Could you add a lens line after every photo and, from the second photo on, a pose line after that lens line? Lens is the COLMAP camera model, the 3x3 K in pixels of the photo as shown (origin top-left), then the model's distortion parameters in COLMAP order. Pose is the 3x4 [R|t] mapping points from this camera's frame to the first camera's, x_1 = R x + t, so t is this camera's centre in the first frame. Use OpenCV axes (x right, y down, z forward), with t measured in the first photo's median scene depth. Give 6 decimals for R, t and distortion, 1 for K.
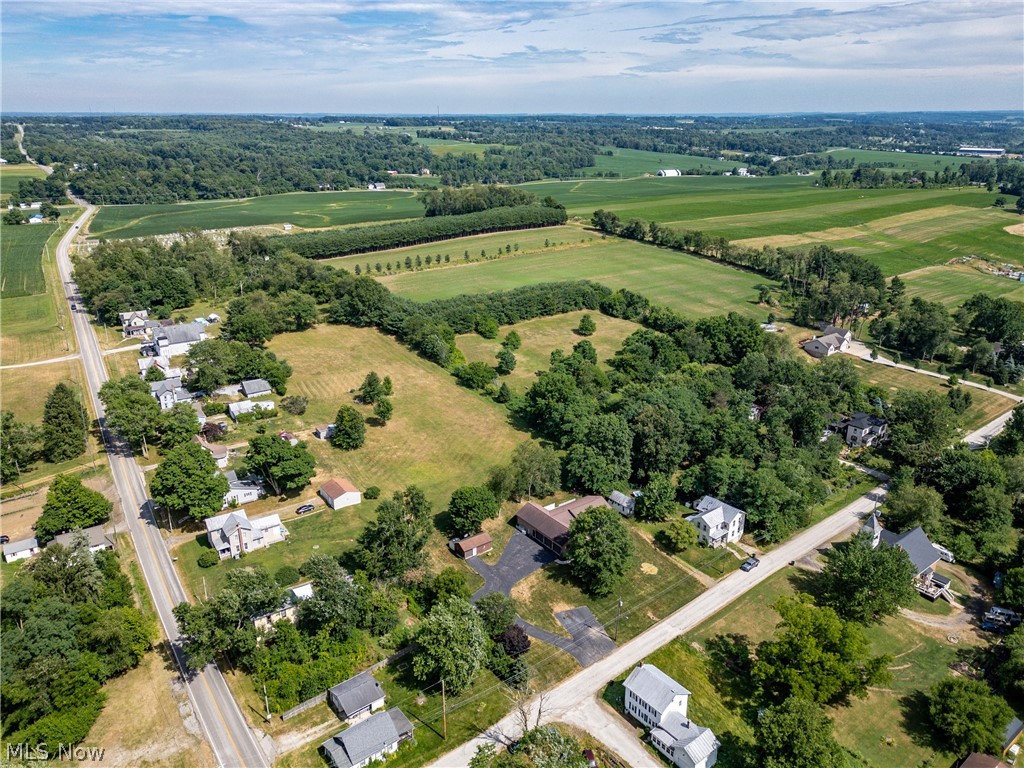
lens RADIAL K [[742.9, 0, 518.4], [0, 742.9, 386.6], [0, 0, 1]] dist [0.068172, -0.061921]
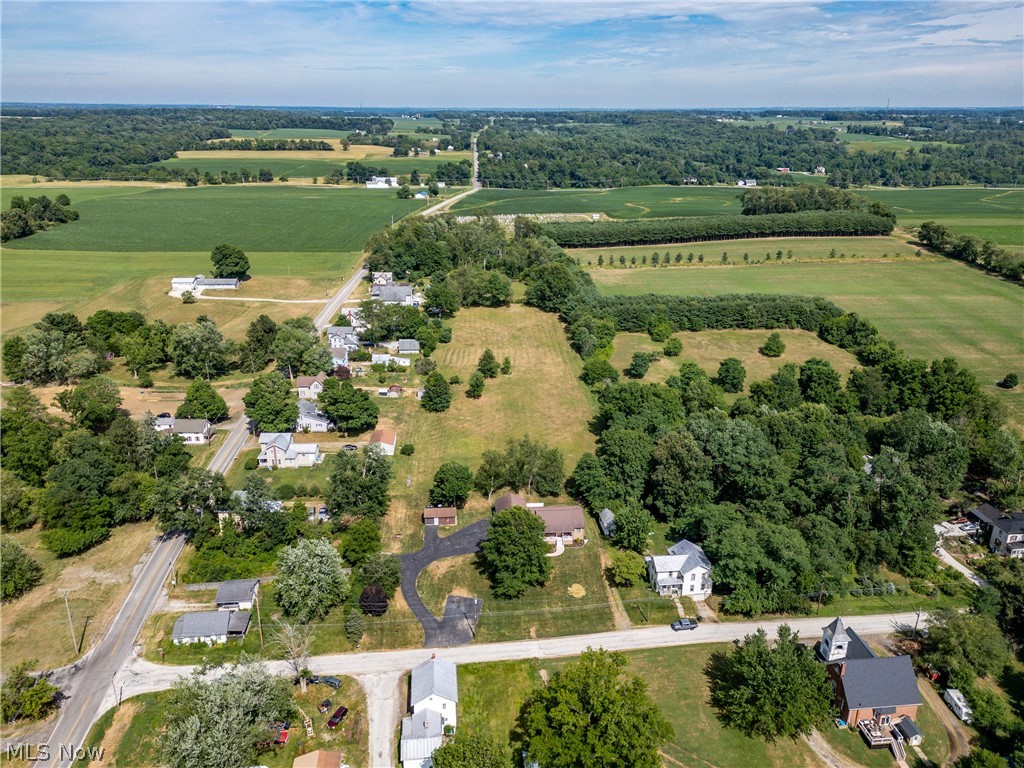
lens RADIAL K [[742.9, 0, 518.4], [0, 742.9, 386.6], [0, 0, 1]] dist [0.068172, -0.061921]
pose [[0.842854, 0.192587, -0.502501, 0.218909], [-0.189401, 0.980187, 0.057978, -0.020573], [0.503711, 0.046307, 0.862630, 0.054626]]
